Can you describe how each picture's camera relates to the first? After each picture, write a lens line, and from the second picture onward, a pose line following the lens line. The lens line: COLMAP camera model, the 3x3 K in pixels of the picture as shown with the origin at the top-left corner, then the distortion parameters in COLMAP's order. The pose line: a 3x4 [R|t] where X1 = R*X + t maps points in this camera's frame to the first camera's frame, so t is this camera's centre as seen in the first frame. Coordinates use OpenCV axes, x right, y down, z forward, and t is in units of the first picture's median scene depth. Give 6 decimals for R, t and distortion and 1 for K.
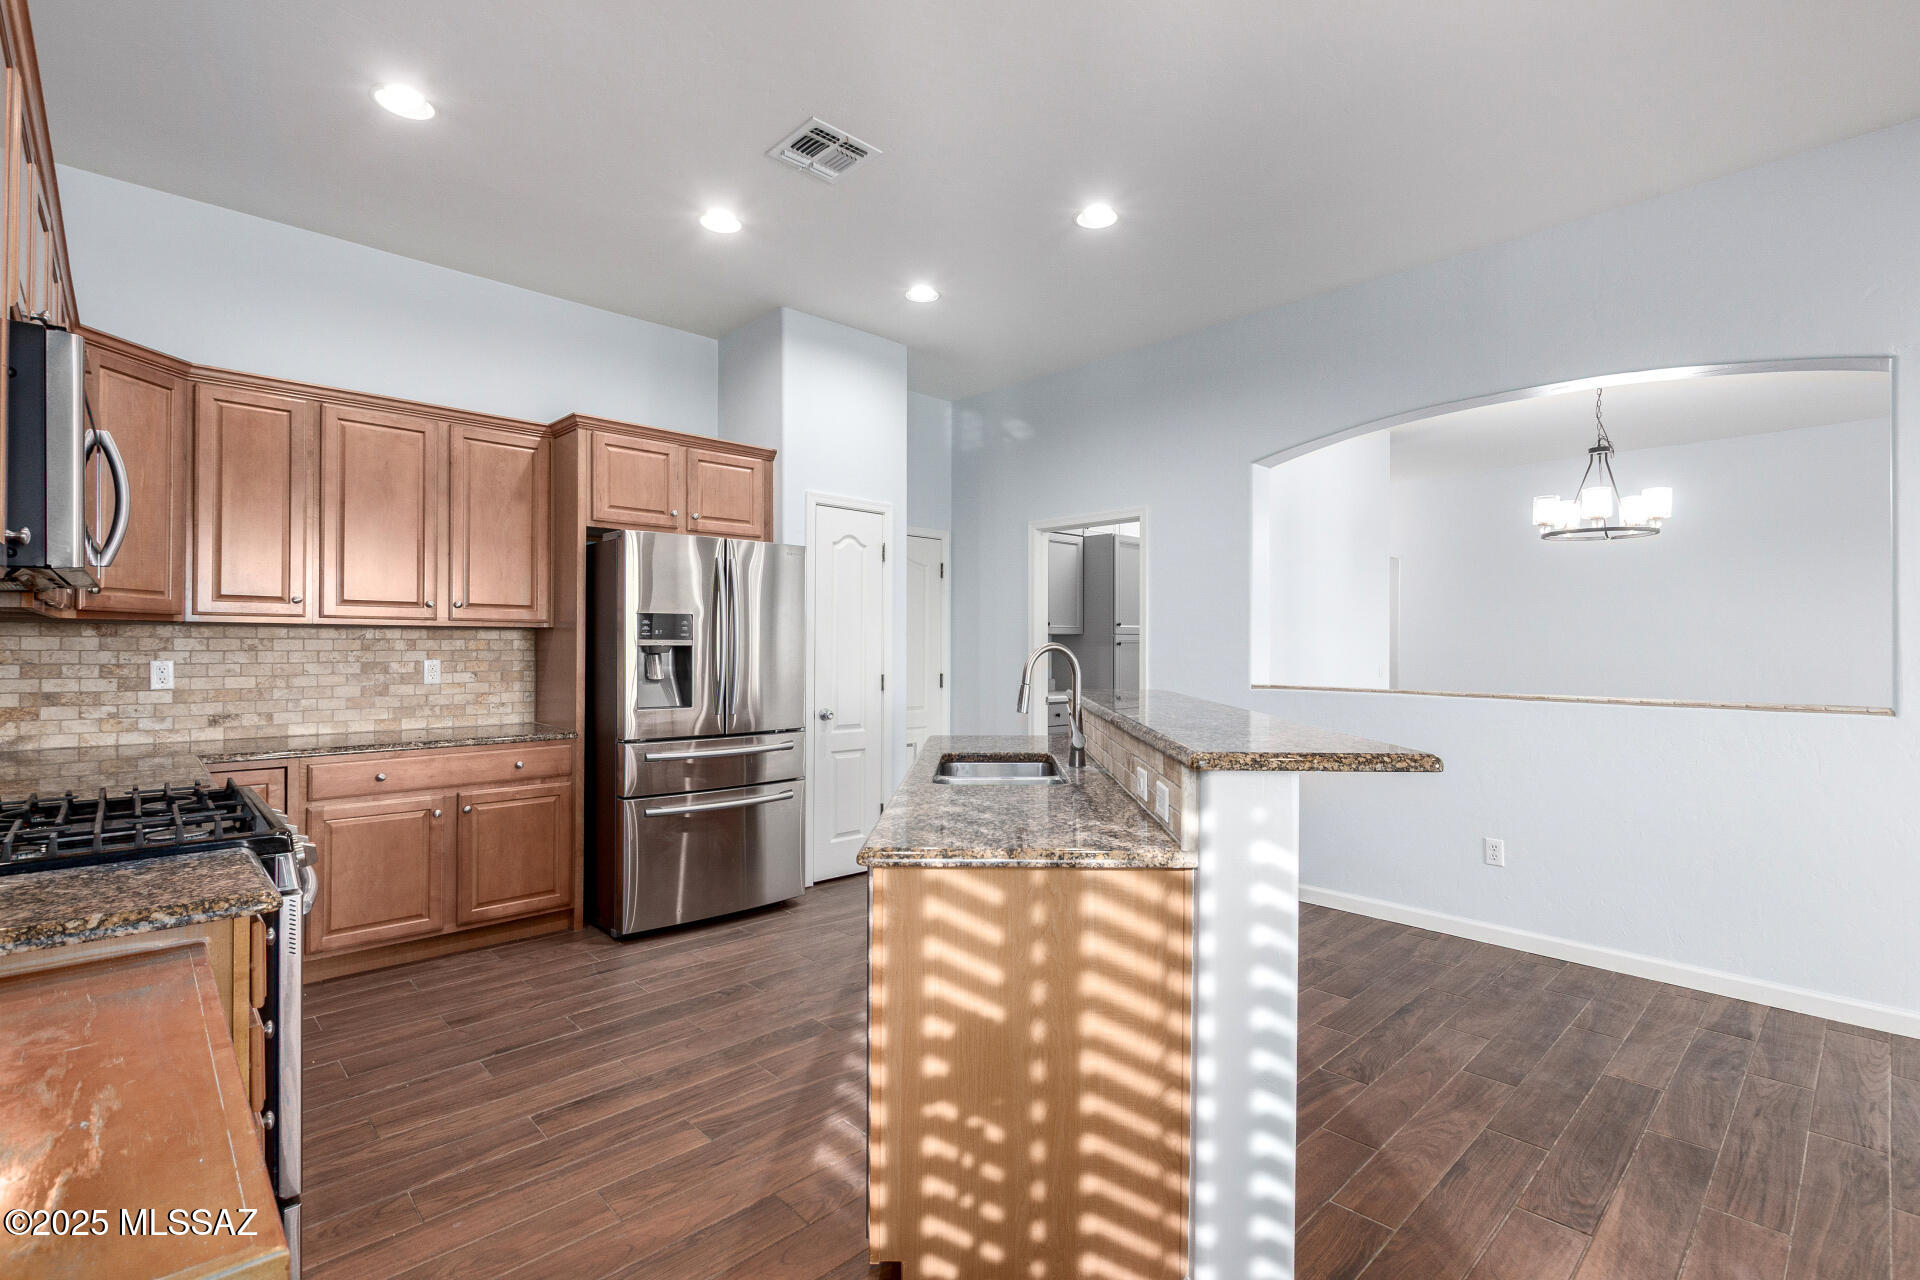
lens RADIAL K [[872.6, 0, 962.4], [0, 872.6, 640.3], [0, 0, 1]] dist [0.004412, -0.001581]
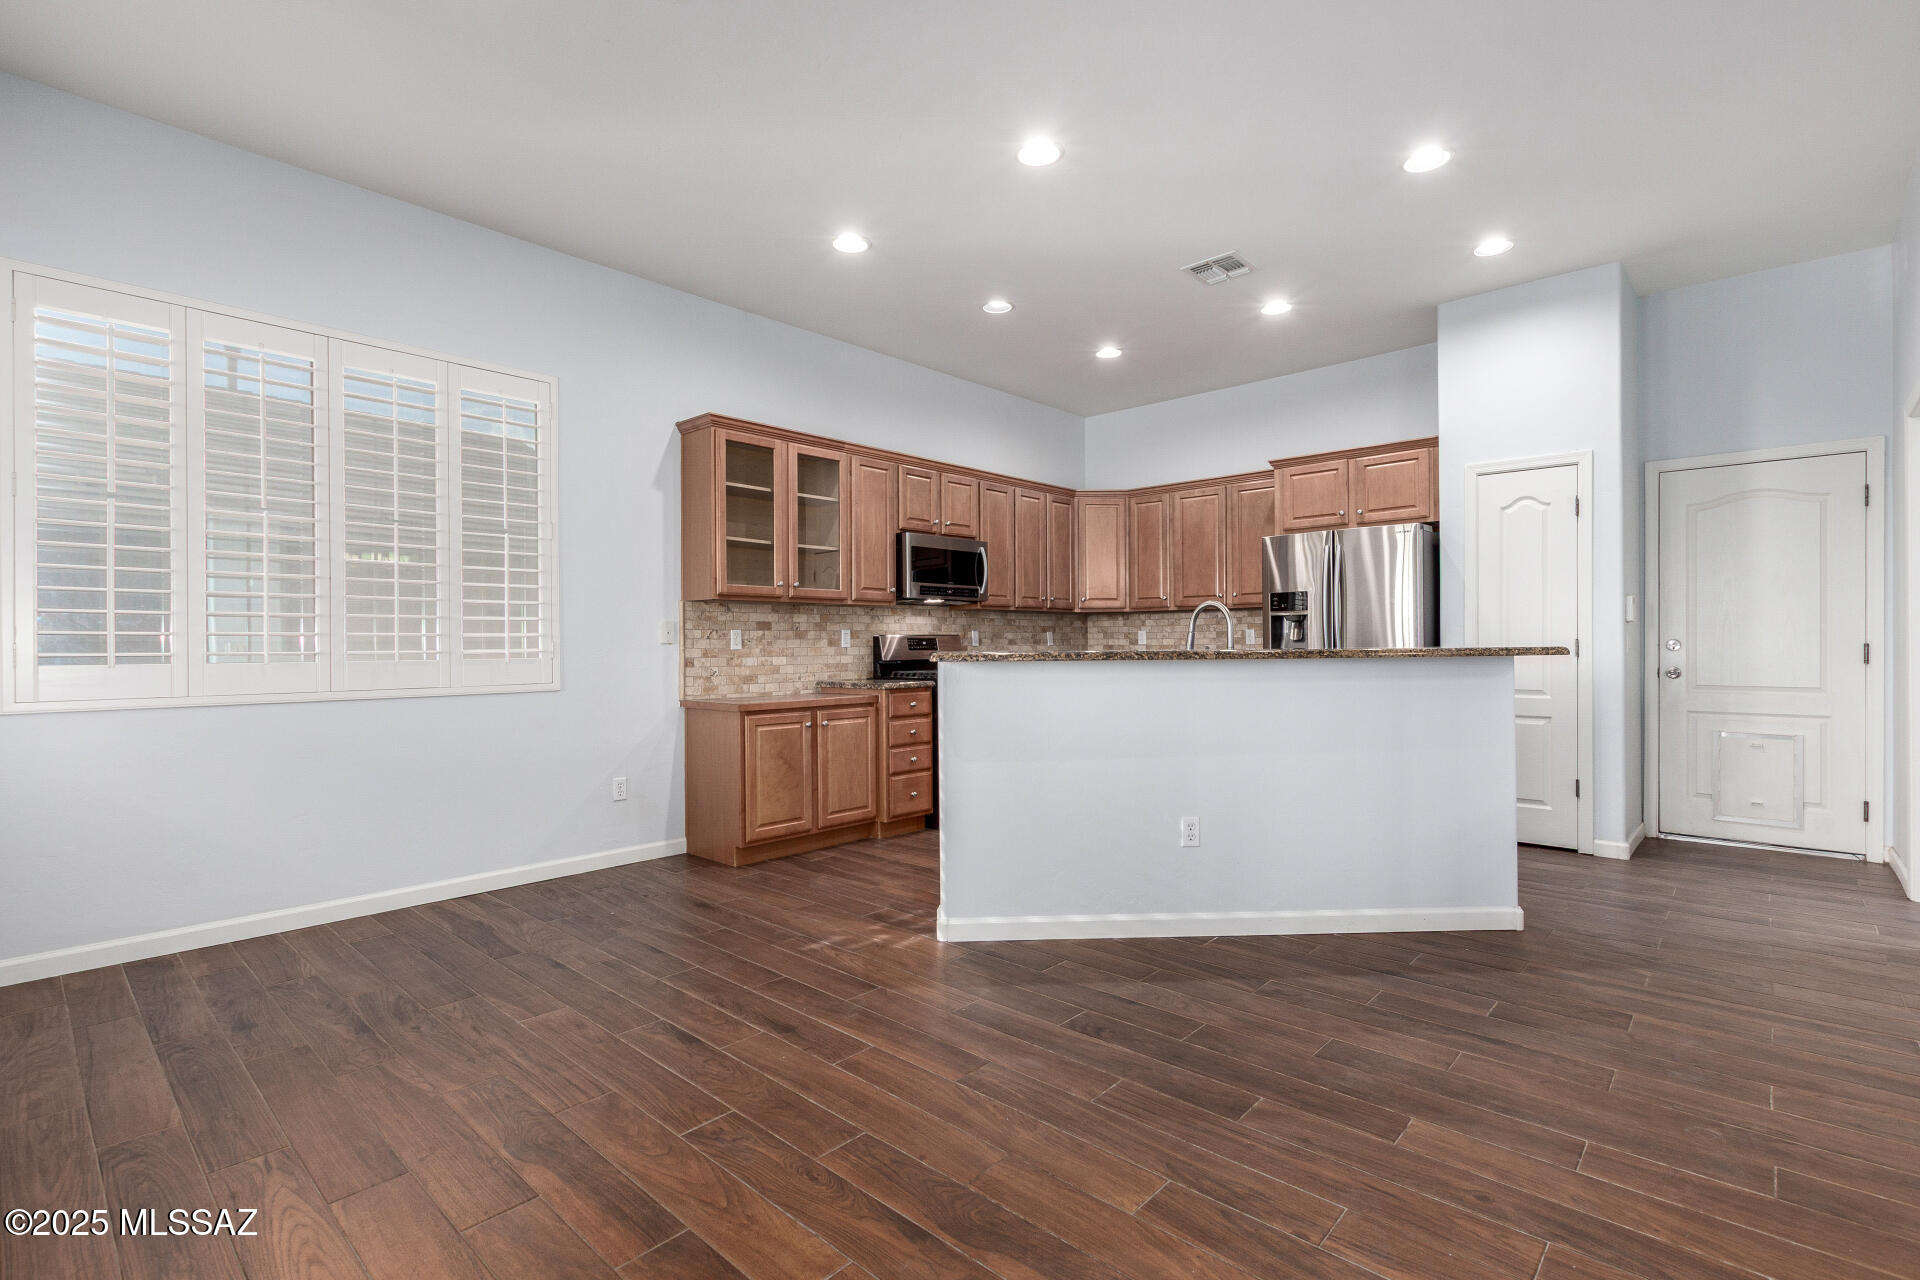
lens RADIAL K [[872.6, 0, 968.9], [0, 872.6, 641.6], [0, 0, 1]] dist [0.004412, -0.001581]
pose [[0.079579, -0.005967, -0.996811, 1.025835], [0.015209, 0.999873, -0.004771, 0.047823], [0.996713, -0.014781, 0.079659, 0.381816]]
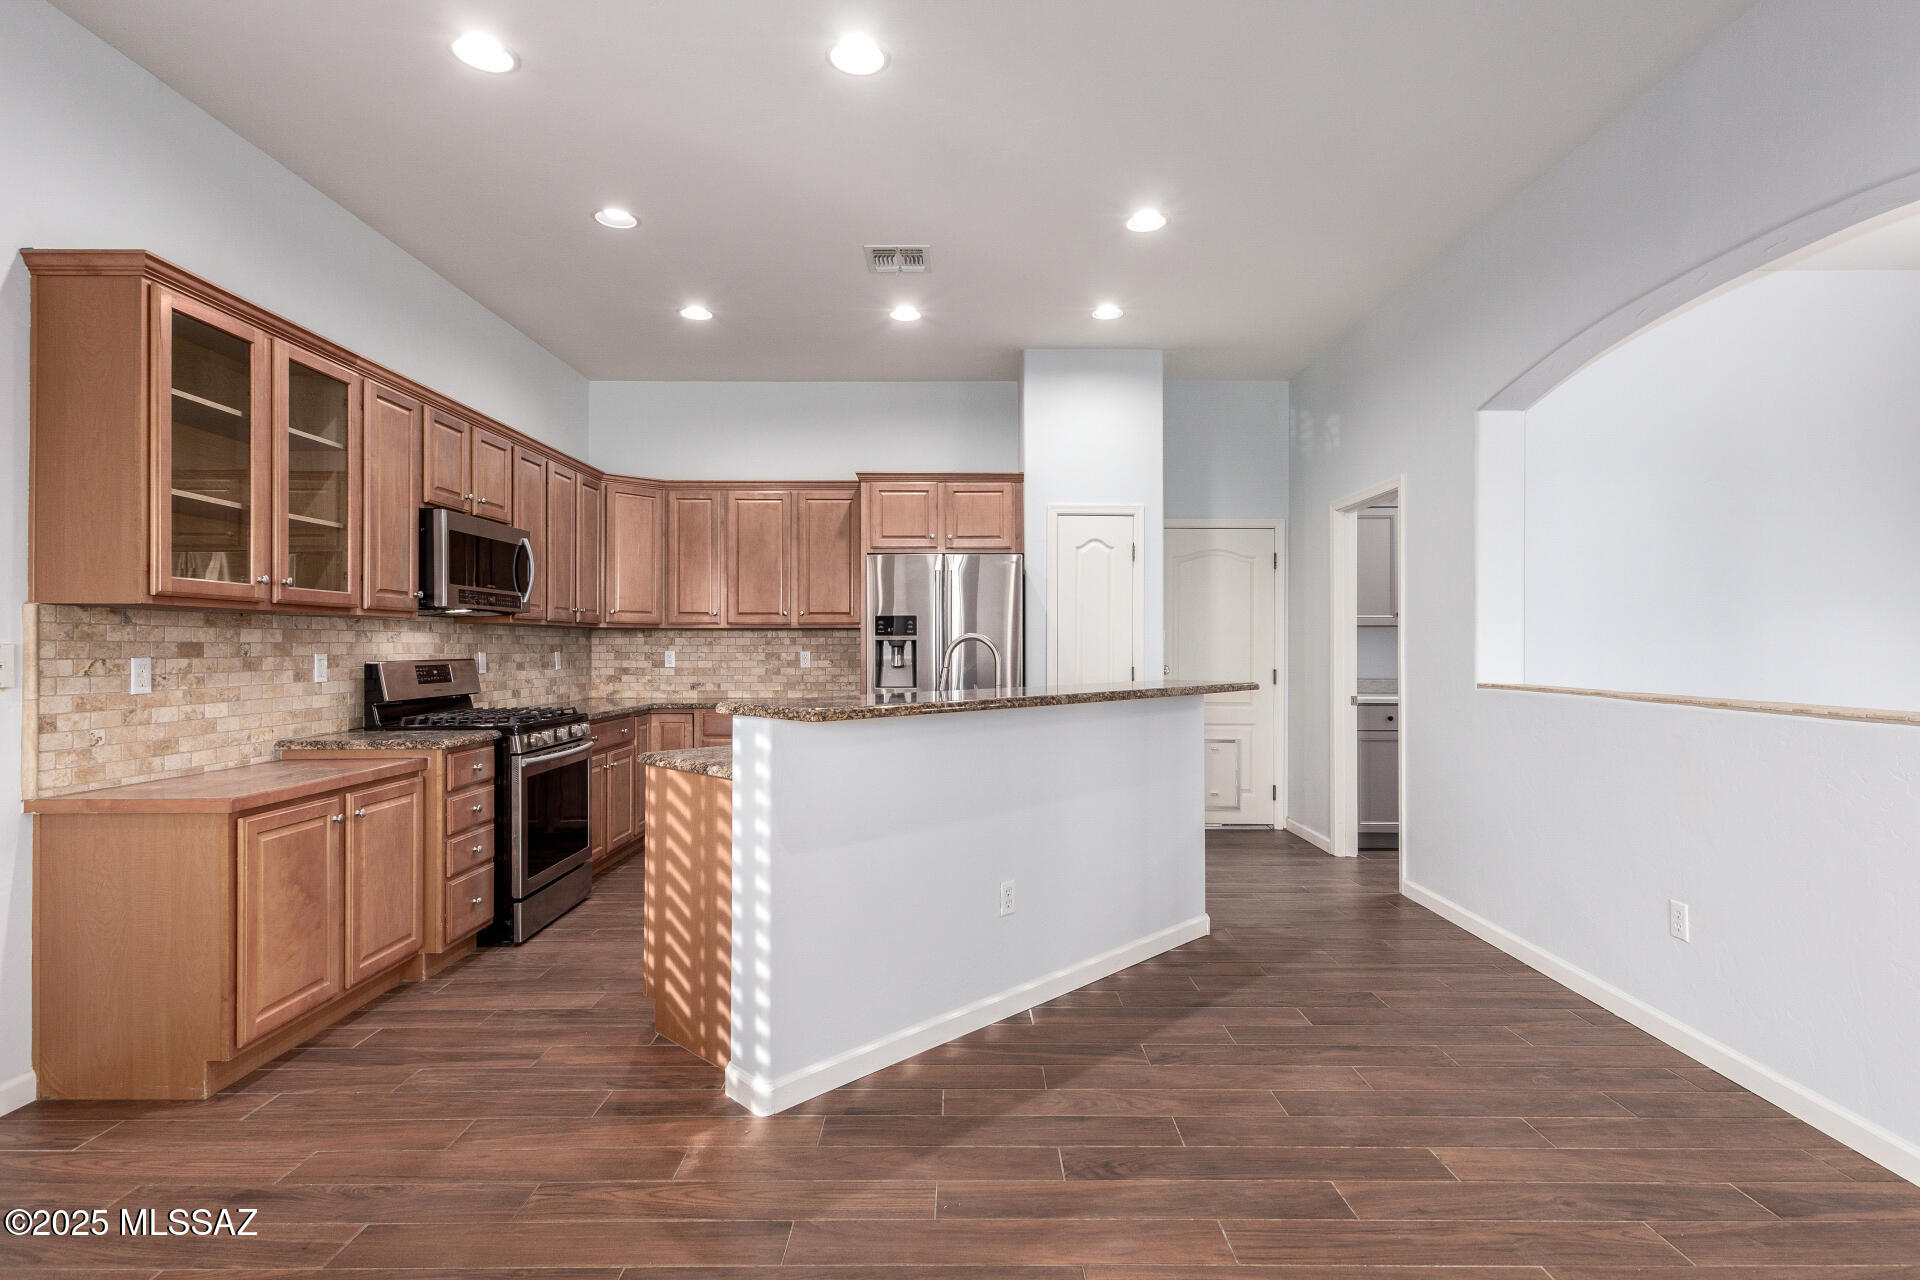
lens RADIAL K [[933.2, 0, 959.4], [0, 933.2, 641.7], [0, 0, 1]] dist [0.015251, -0.003409]
pose [[0.726772, -0.007236, -0.686840, 0.708618], [0.007990, 0.999966, -0.002081, 0.012400], [0.686832, -0.003975, 0.726806, 0.039864]]
